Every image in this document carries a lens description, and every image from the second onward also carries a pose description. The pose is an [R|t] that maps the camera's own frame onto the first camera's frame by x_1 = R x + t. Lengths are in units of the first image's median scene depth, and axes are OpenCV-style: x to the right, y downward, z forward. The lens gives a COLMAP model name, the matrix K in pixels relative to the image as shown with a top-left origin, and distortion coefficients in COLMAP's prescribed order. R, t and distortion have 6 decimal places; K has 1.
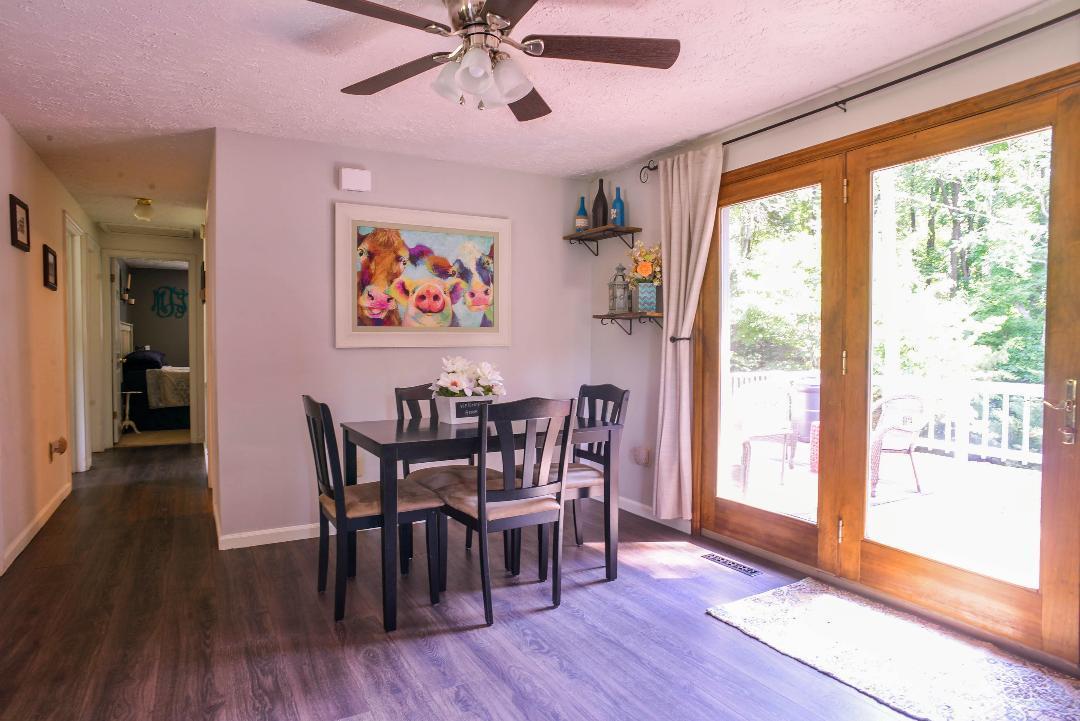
lens RADIAL K [[593.7, 0, 519.2], [0, 593.7, 363.3], [0, 0, 1]] dist [-0.054142, 0.001761]
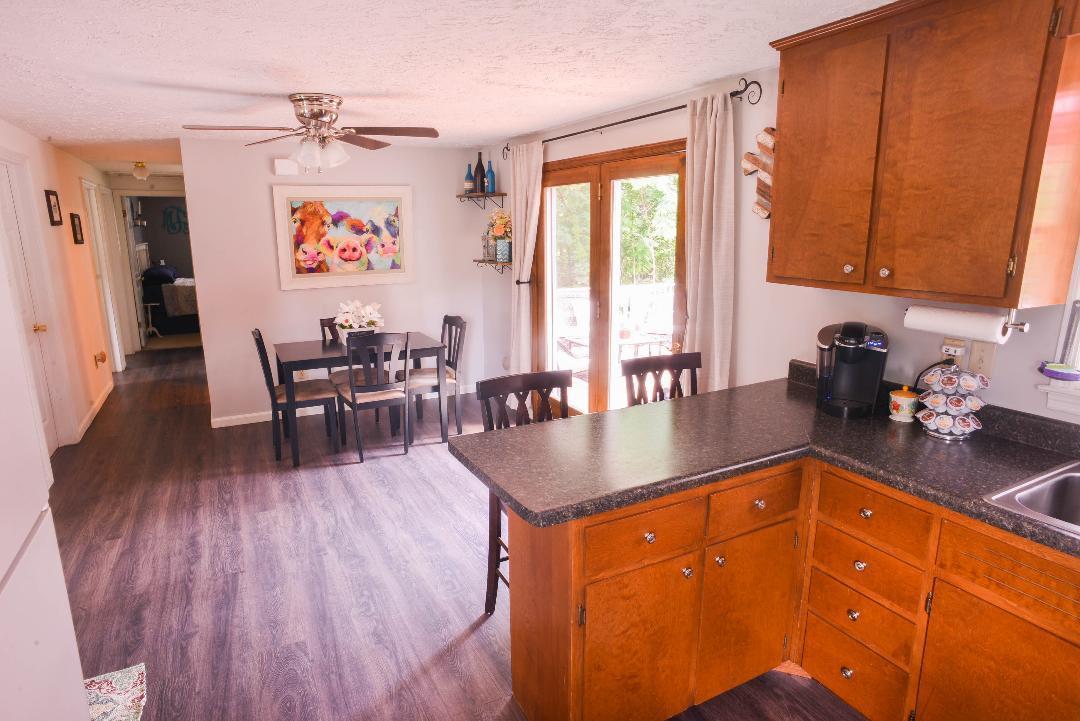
lens RADIAL K [[606.9, 0, 540.0], [0, 606.9, 360.5], [0, 0, 1]] dist [-0.053140, 0.001348]
pose [[0.999691, -0.000446, -0.024839, 0.326257], [0.005227, 0.981238, 0.192730, -0.126021], [0.024287, -0.192800, 0.980937, -0.414672]]
